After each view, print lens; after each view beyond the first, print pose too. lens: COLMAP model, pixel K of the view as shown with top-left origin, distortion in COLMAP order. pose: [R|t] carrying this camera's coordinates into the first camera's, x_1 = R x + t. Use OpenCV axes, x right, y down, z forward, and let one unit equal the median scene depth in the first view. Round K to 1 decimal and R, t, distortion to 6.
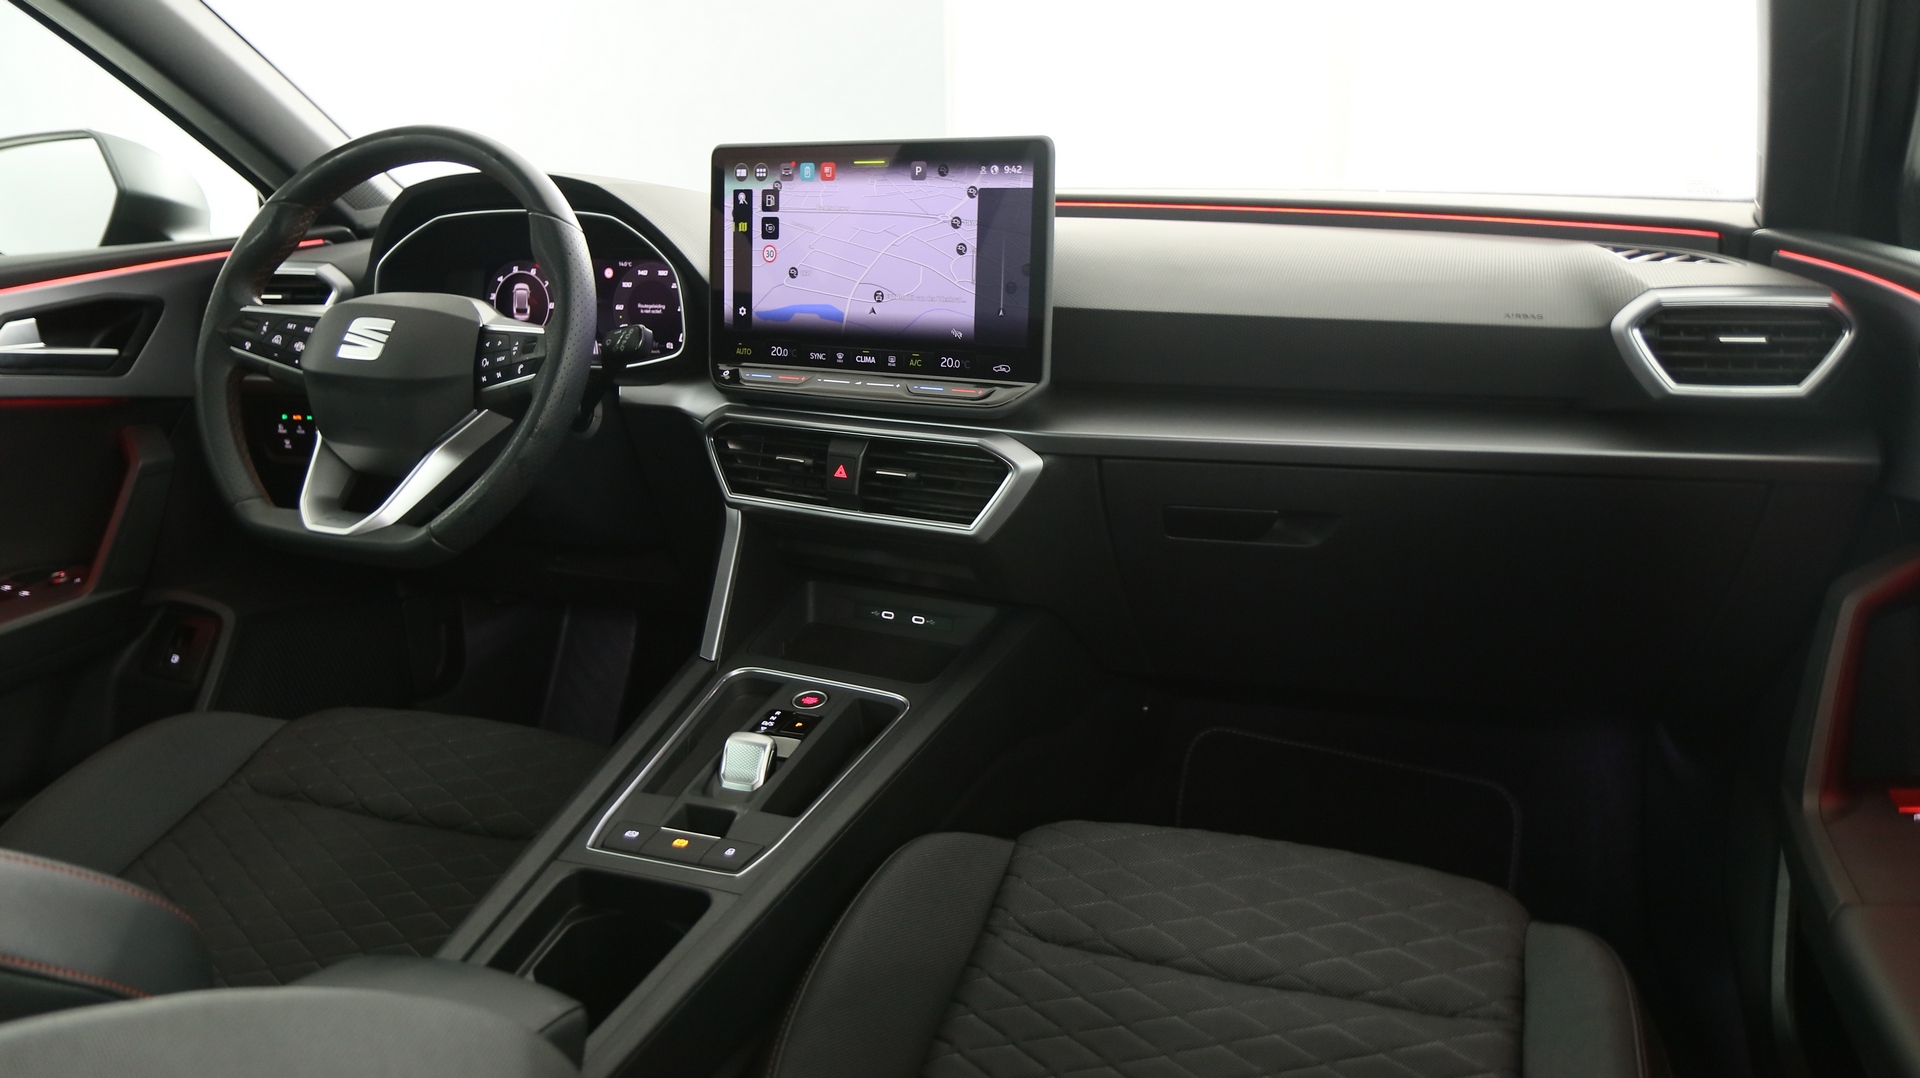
lens RADIAL K [[1456.2, 0, 966.5], [0, 1456.2, 544.1], [0, 0, 1]] dist [-0.025571, 0.017598]
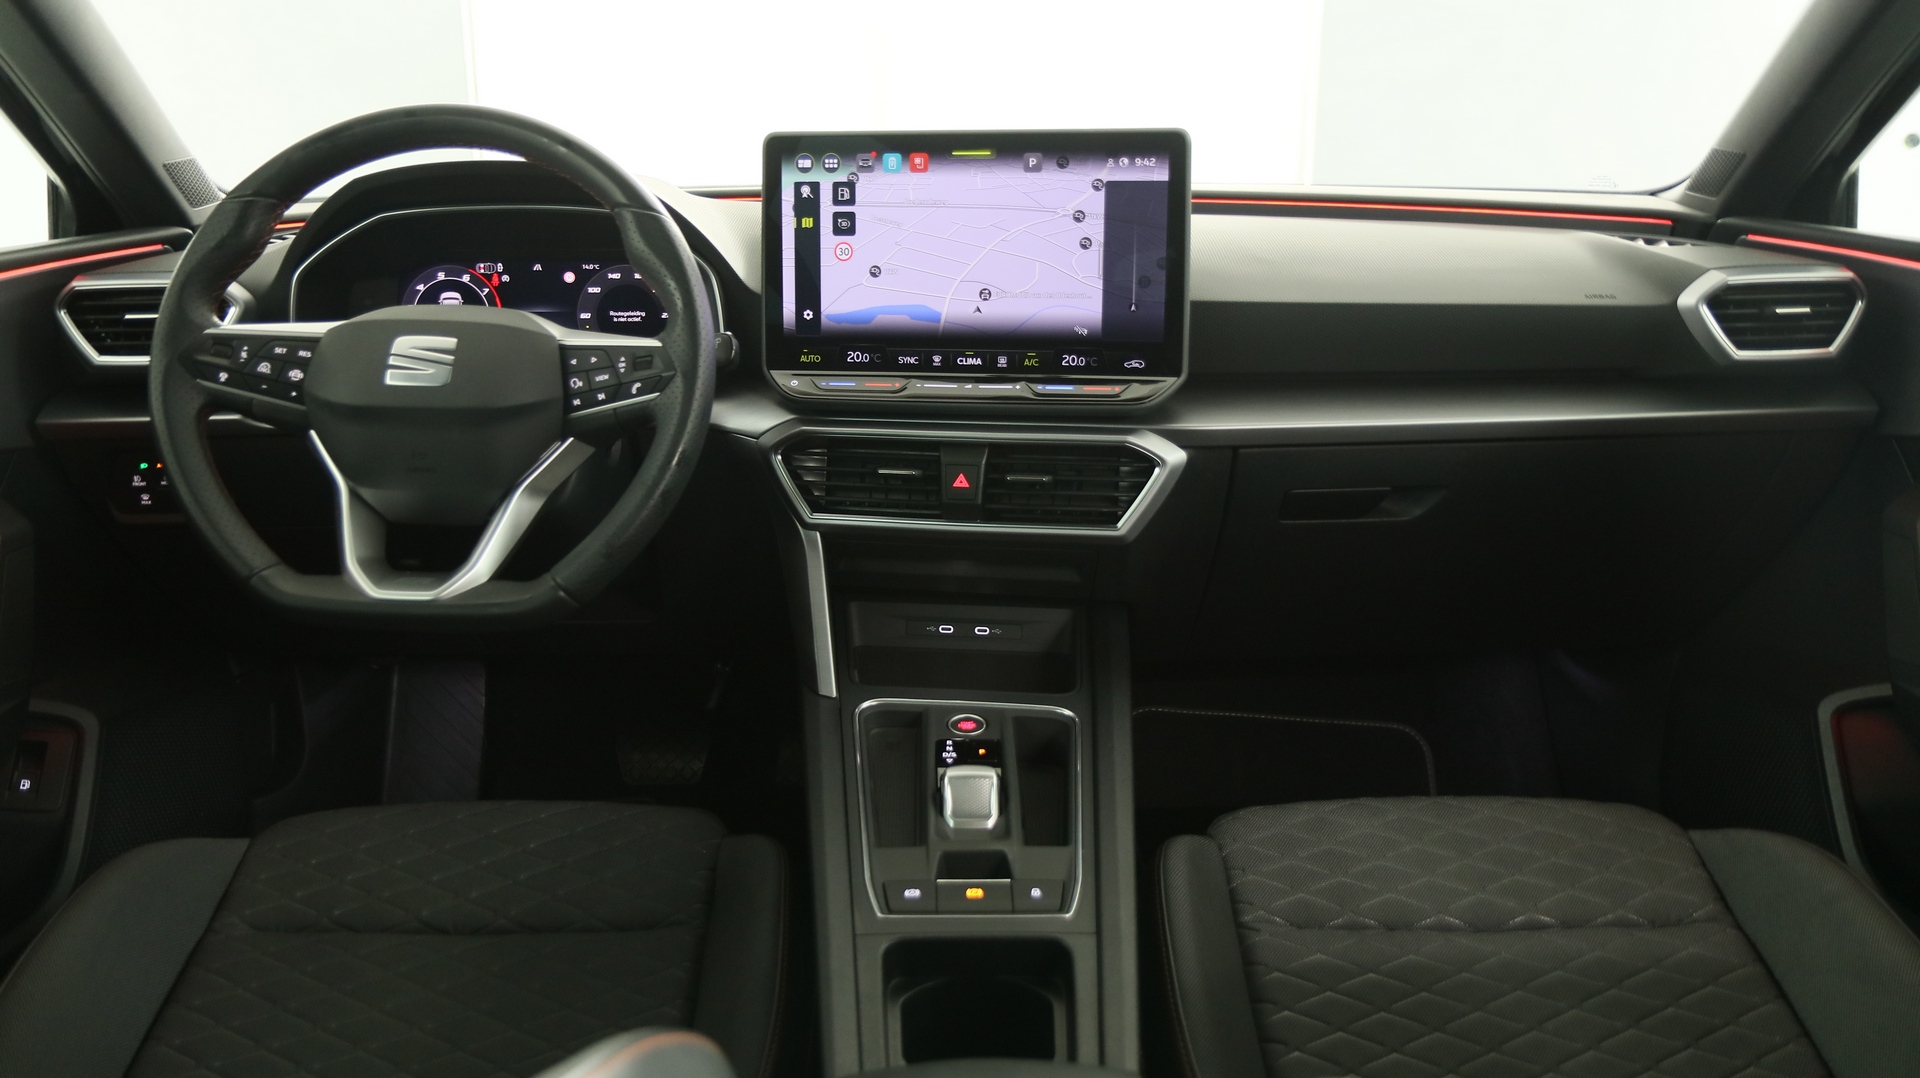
lens RADIAL K [[1456.2, 0, 953.0], [0, 1456.2, 544.6], [0, 0, 1]] dist [-0.025571, 0.017598]
pose [[0.931435, -0.086615, 0.353451, -0.420815], [0.085755, 0.996151, 0.018126, -0.025569], [-0.353661, 0.013427, 0.935277, 0.116229]]
